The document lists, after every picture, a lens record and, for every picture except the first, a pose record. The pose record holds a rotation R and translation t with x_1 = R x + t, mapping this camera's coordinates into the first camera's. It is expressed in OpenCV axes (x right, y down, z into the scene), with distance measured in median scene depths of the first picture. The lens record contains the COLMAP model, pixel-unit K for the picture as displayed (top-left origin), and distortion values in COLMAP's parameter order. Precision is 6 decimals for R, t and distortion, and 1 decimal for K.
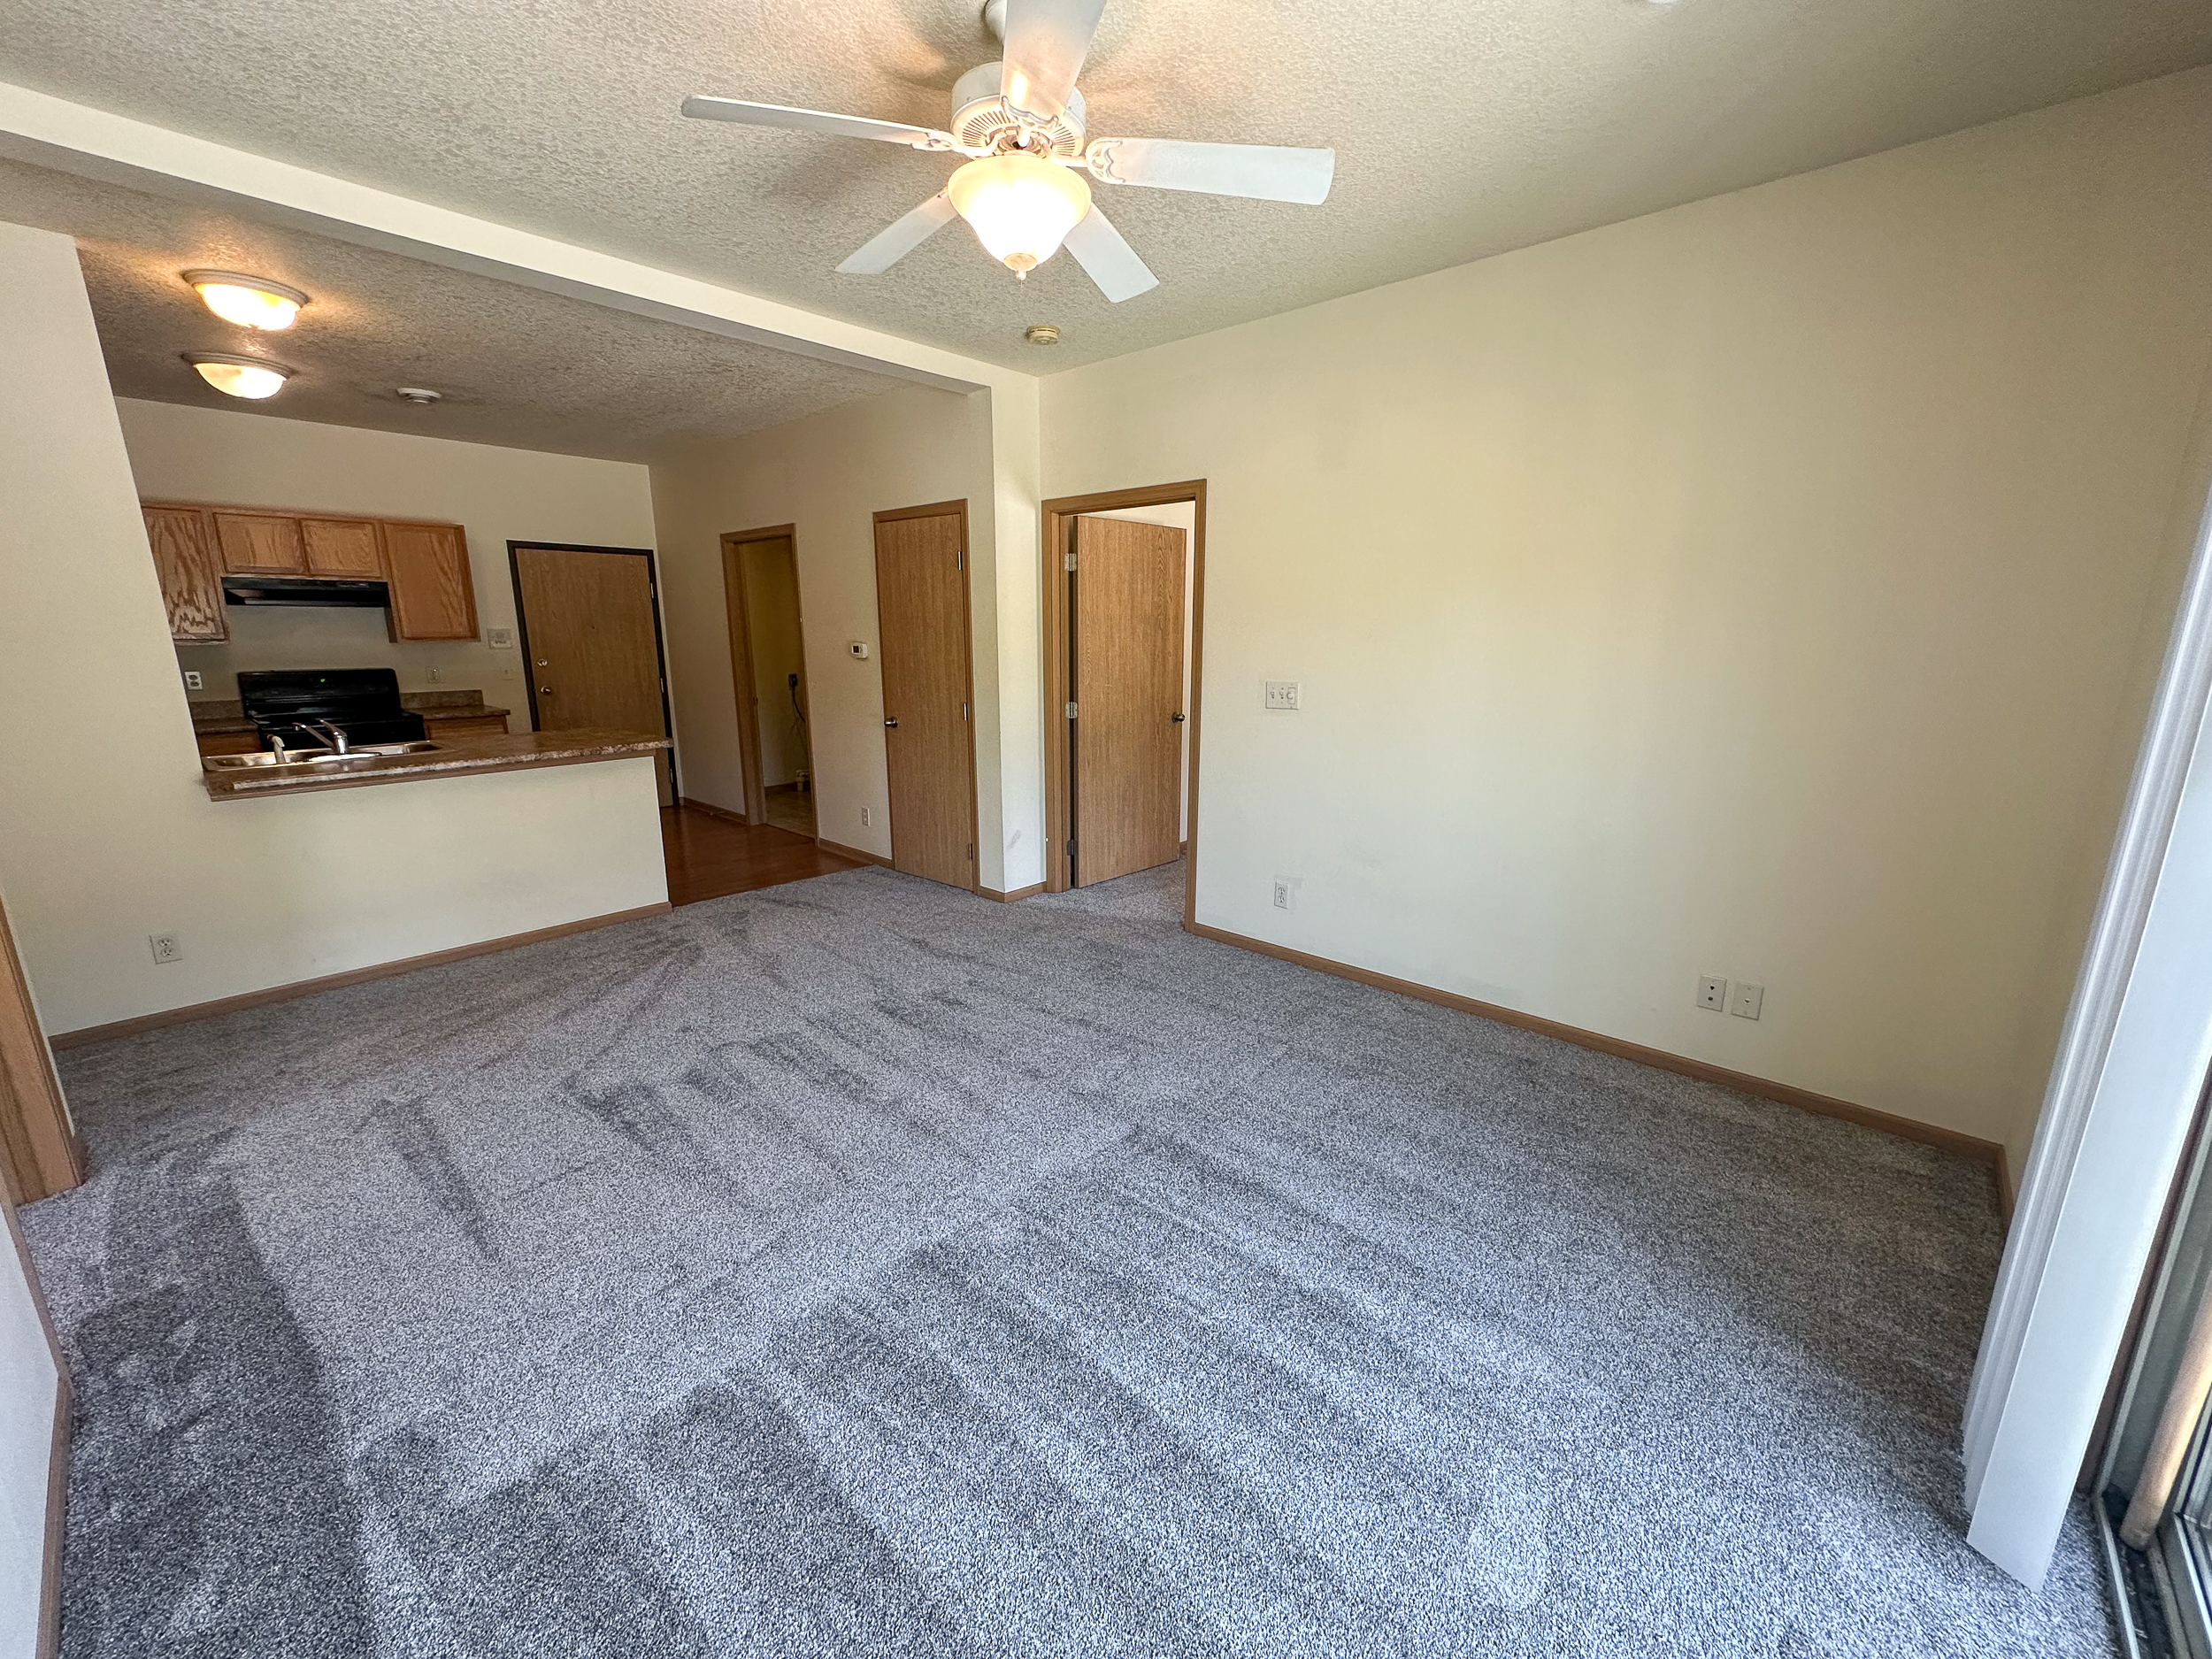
lens RADIAL K [[876.5, 0, 1106.0], [0, 876.5, 829.5], [0, 0, 1]] dist [0.000062, 0.000036]
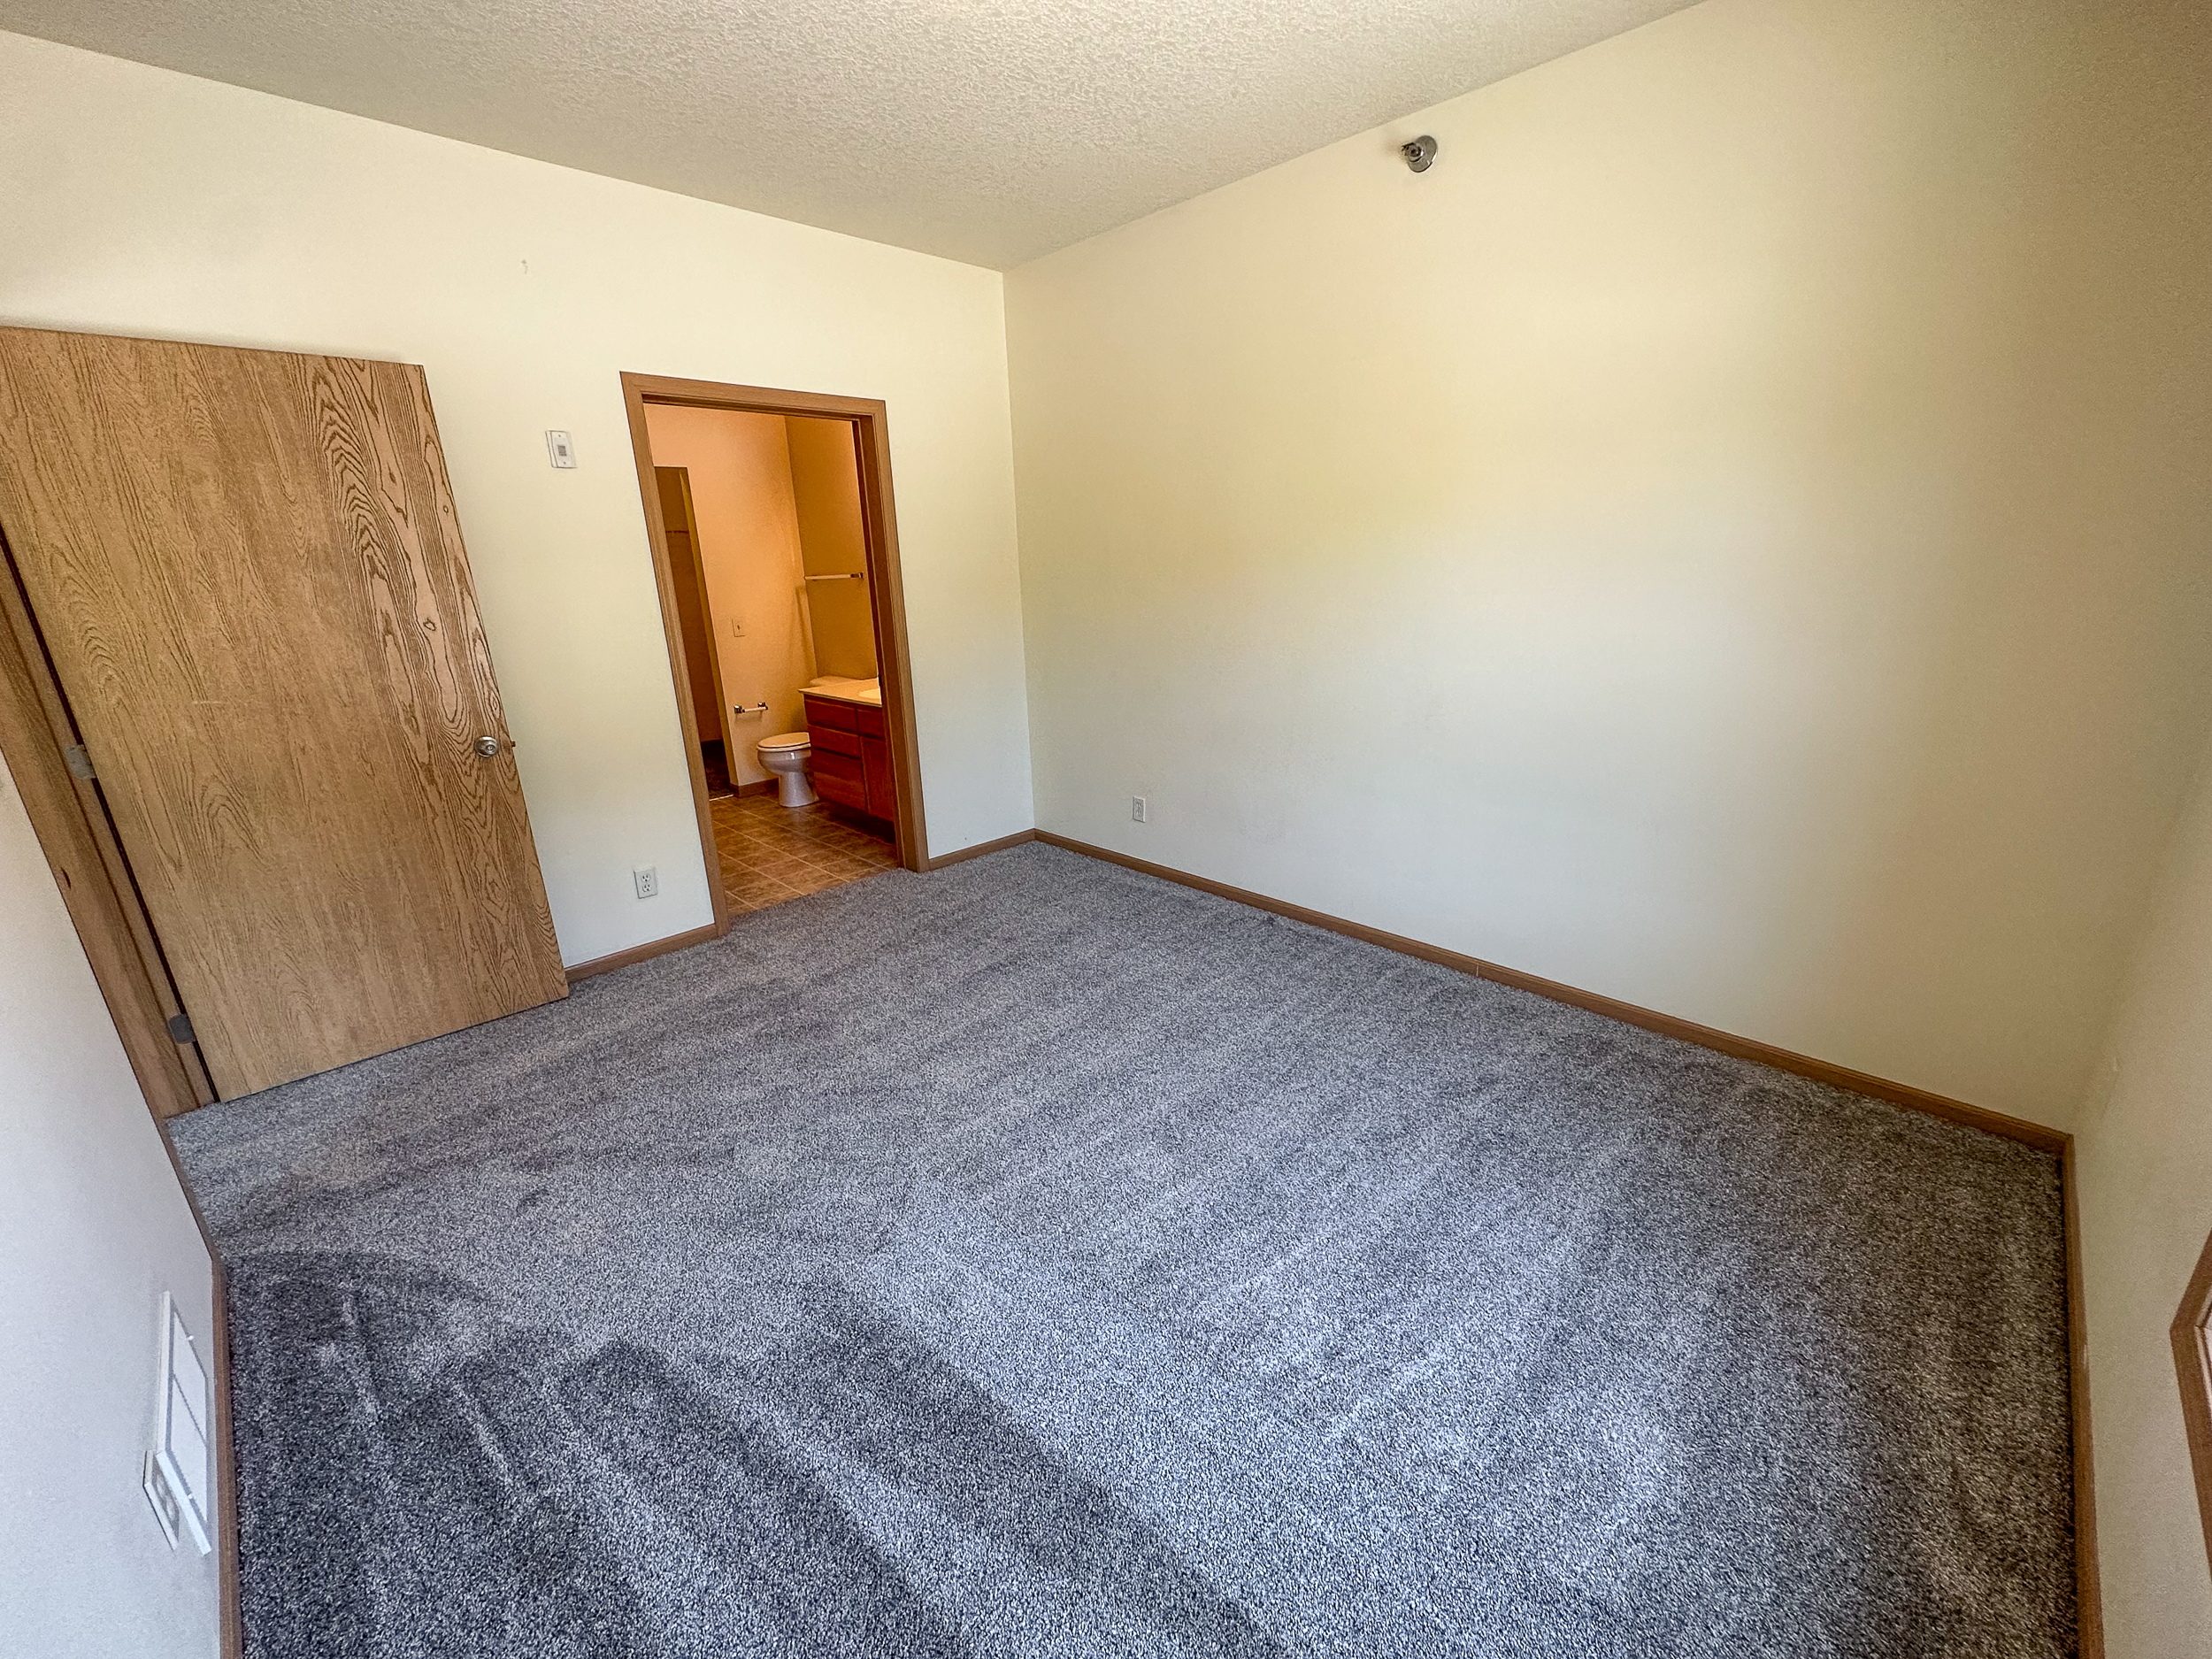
lens RADIAL K [[881.8, 0, 1101.9], [0, 881.8, 827.1], [0, 0, 1]] dist [0.000136, -0.000340]
pose [[0.997495, -0.015904, -0.068922, 0.601083], [0.020376, 0.997698, 0.064677, -0.134341], [0.067735, -0.065919, 0.995523, 0.628096]]
